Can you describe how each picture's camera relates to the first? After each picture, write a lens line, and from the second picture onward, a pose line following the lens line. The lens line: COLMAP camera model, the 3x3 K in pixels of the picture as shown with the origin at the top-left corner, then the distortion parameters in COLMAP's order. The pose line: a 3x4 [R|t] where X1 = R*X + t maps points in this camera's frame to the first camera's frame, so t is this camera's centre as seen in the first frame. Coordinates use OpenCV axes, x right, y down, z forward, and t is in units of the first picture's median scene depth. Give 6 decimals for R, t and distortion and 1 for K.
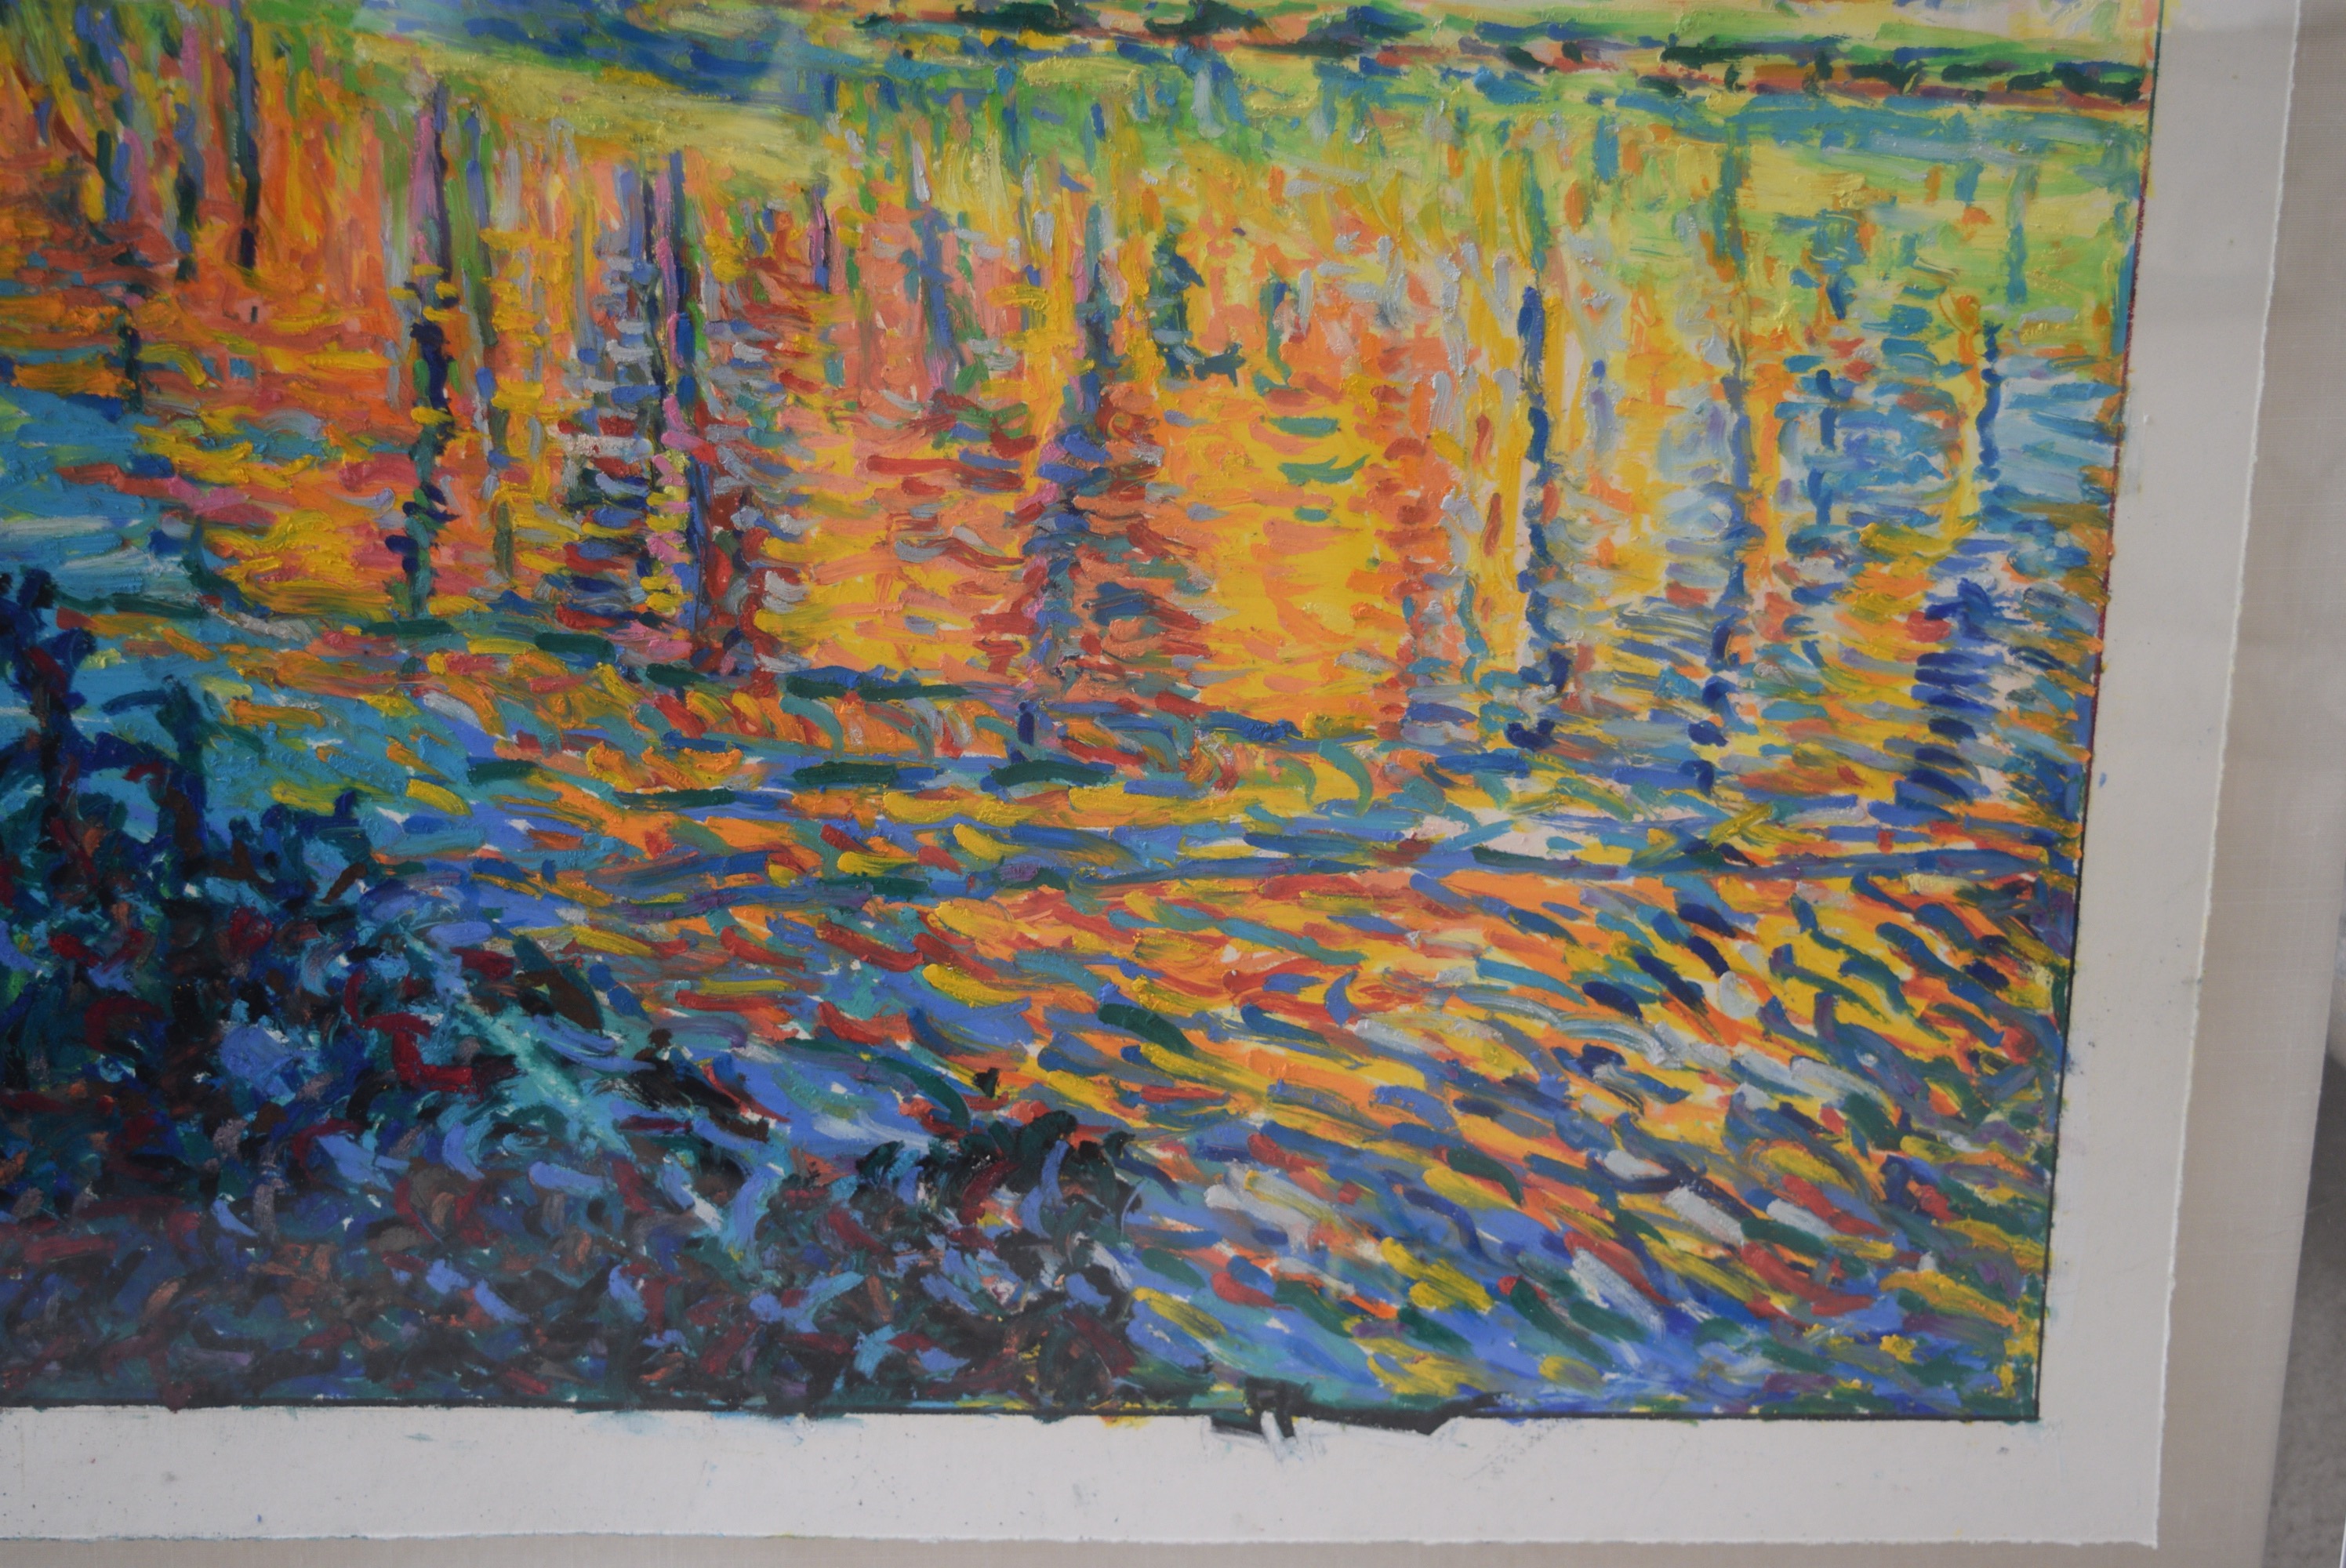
lens RADIAL K [[3101.6, 0, 1175.9], [0, 3101.6, 781.3], [0, 0, 1]] dist [-0.041383, 0.000000]
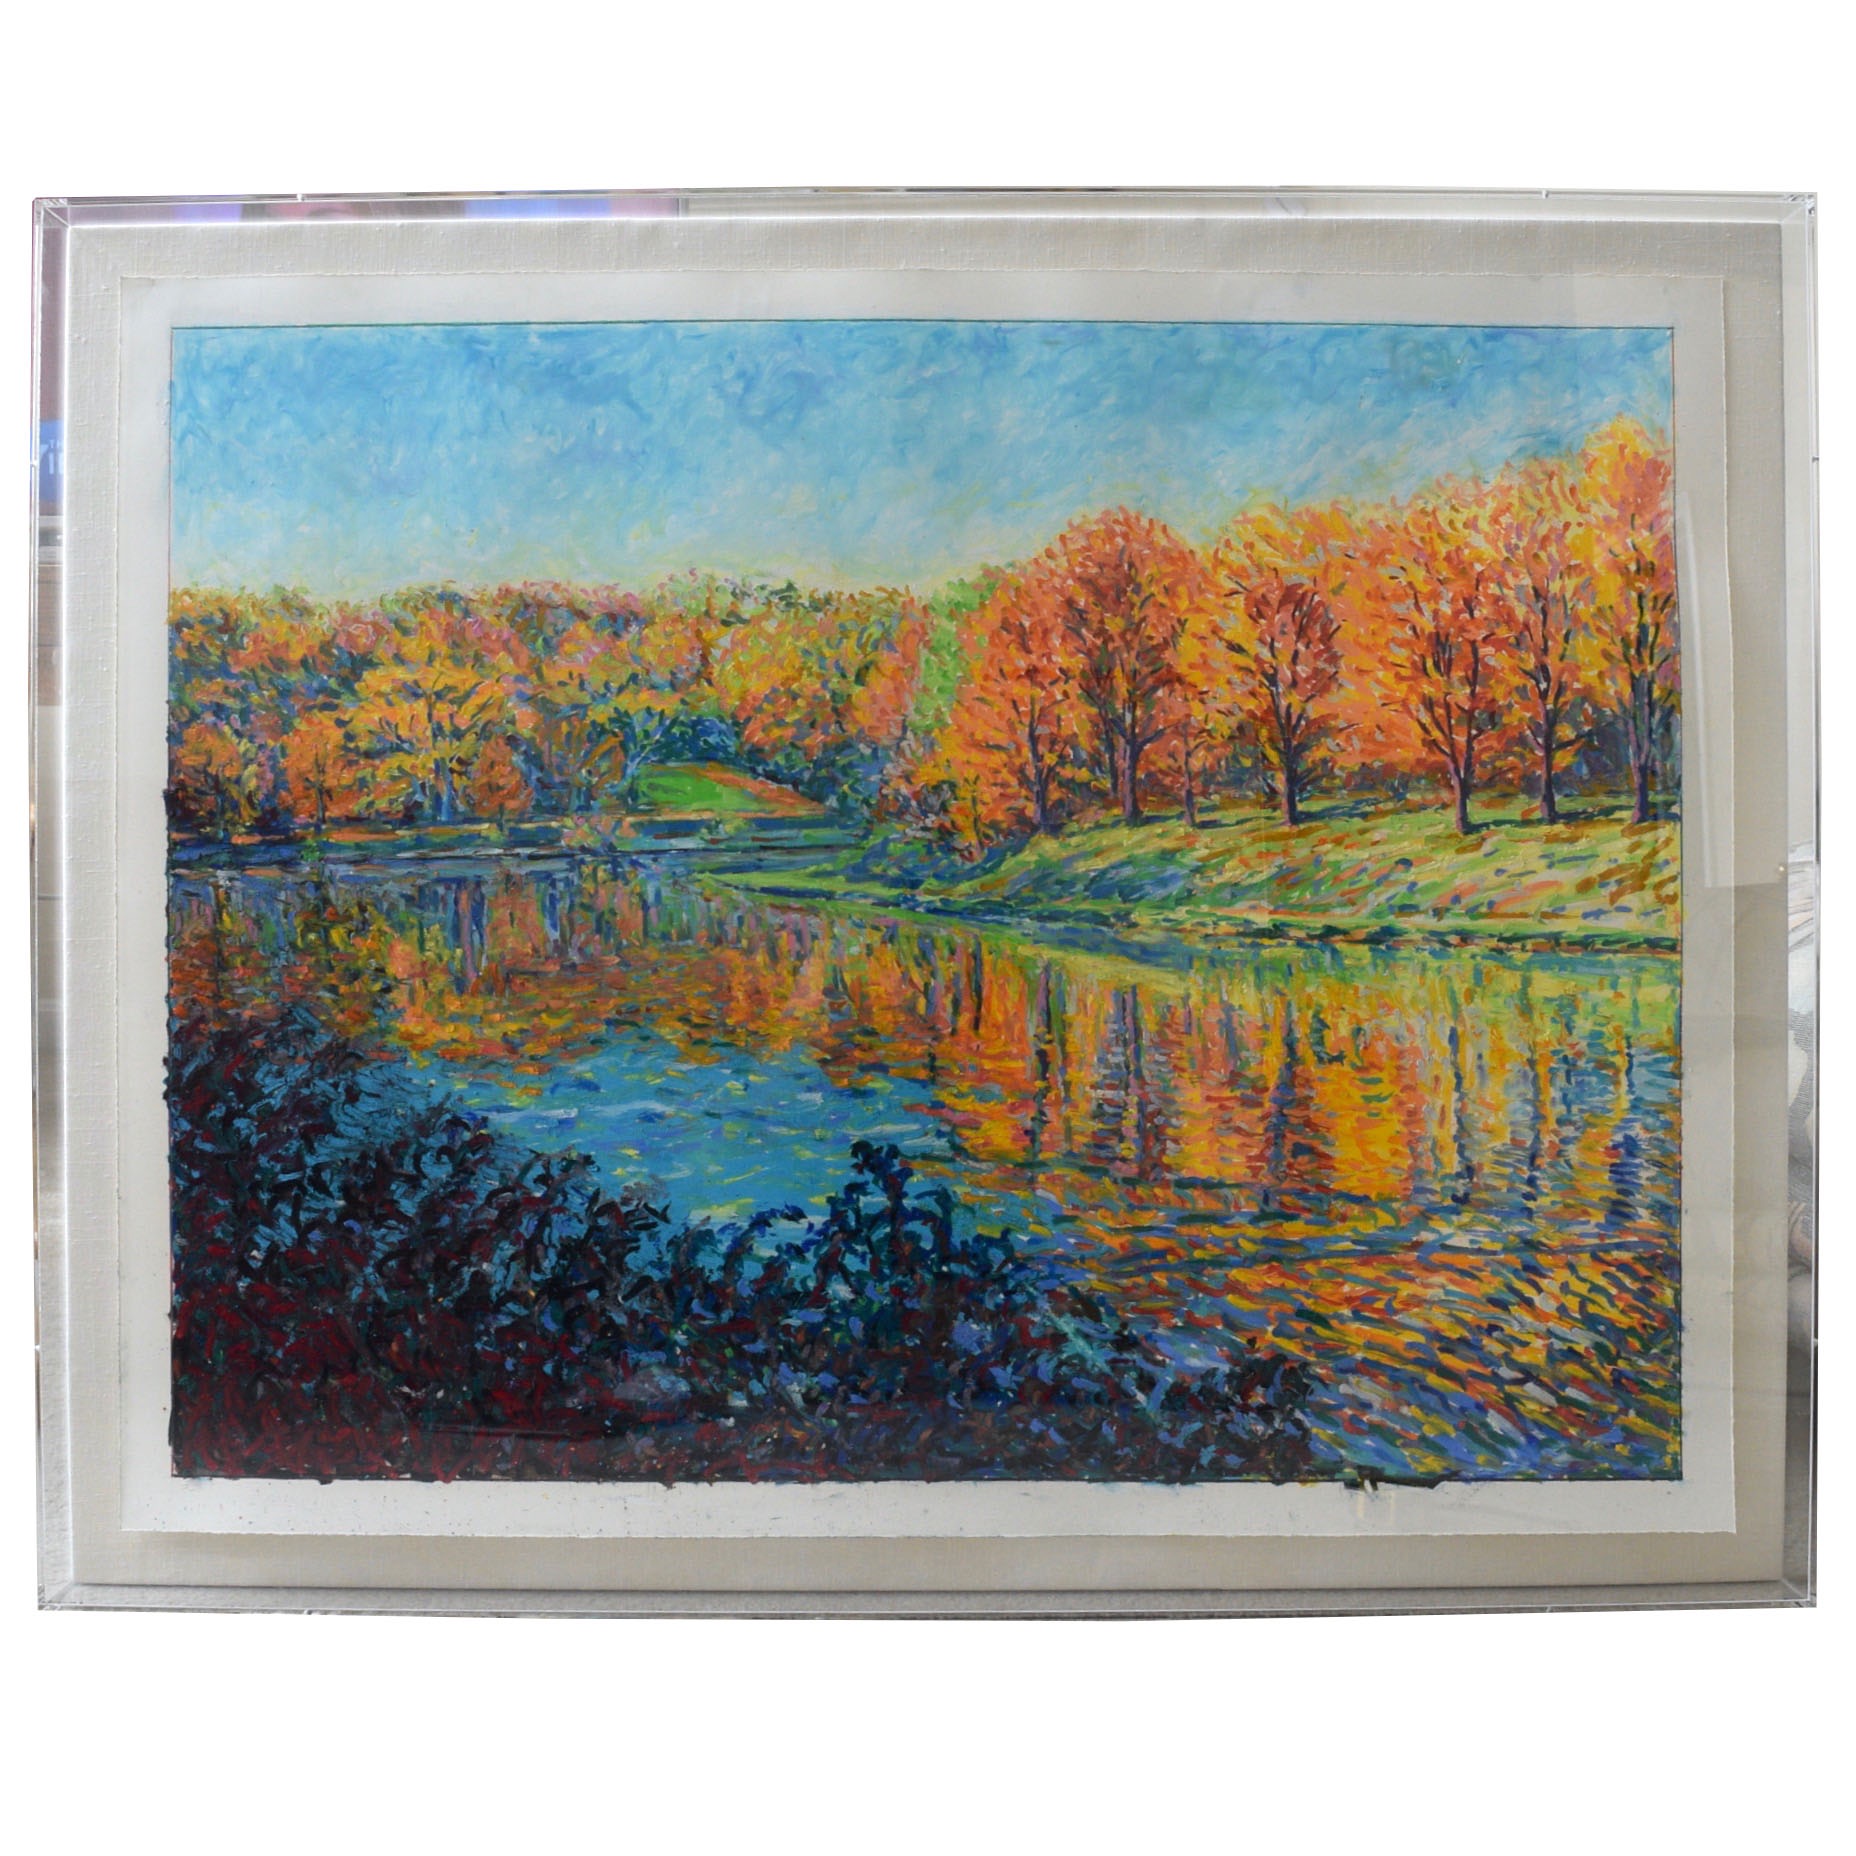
lens RADIAL K [[2298.9, 0, 916.8], [0, 2298.9, 884.0], [0, 0, 1]] dist [-0.086304, 0.000000]
pose [[0.997538, -0.027362, -0.064566, -0.199486], [0.011881, 0.973368, -0.228938, 0.154191], [0.069110, 0.227608, 0.971297, -0.902173]]
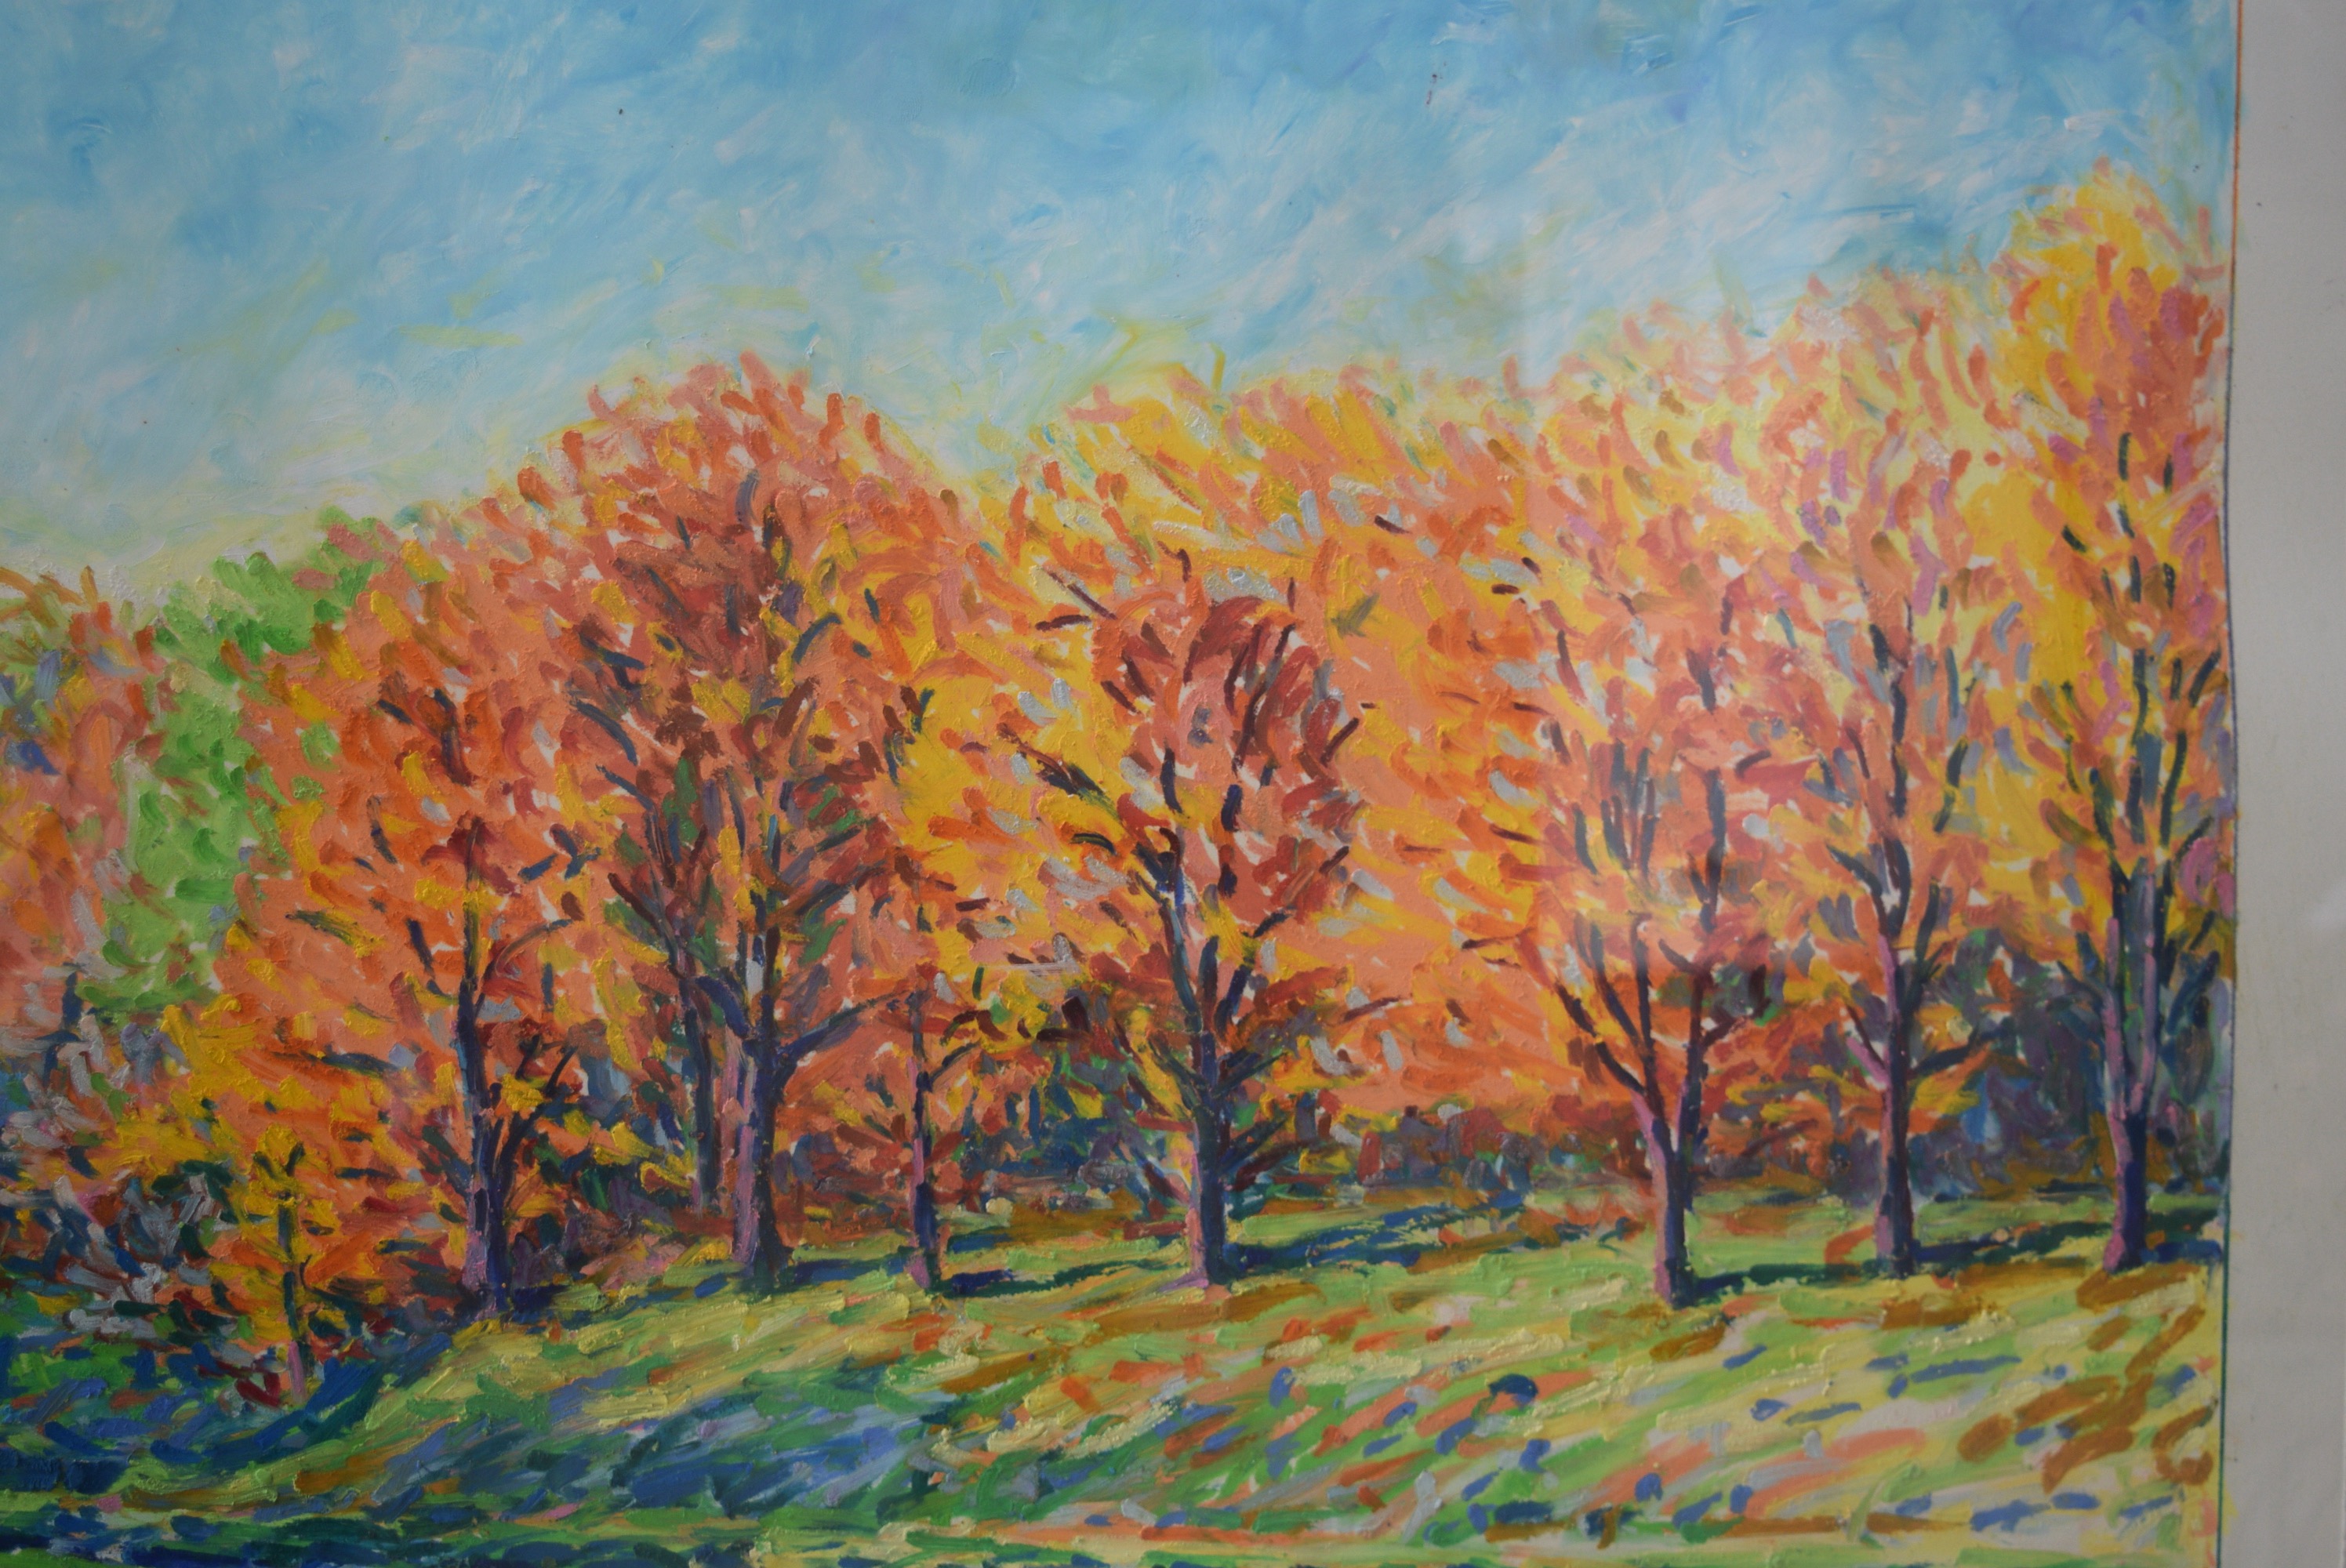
lens RADIAL K [[3683.7, 0, 1178.3], [0, 3683.7, 777.4], [0, 0, 1]] dist [-0.014106, 0.000000]
pose [[0.983183, -0.006411, 0.182508, -0.215052], [0.046031, 0.975816, -0.213692, -0.225487], [-0.176725, 0.218499, 0.959701, -0.137327]]
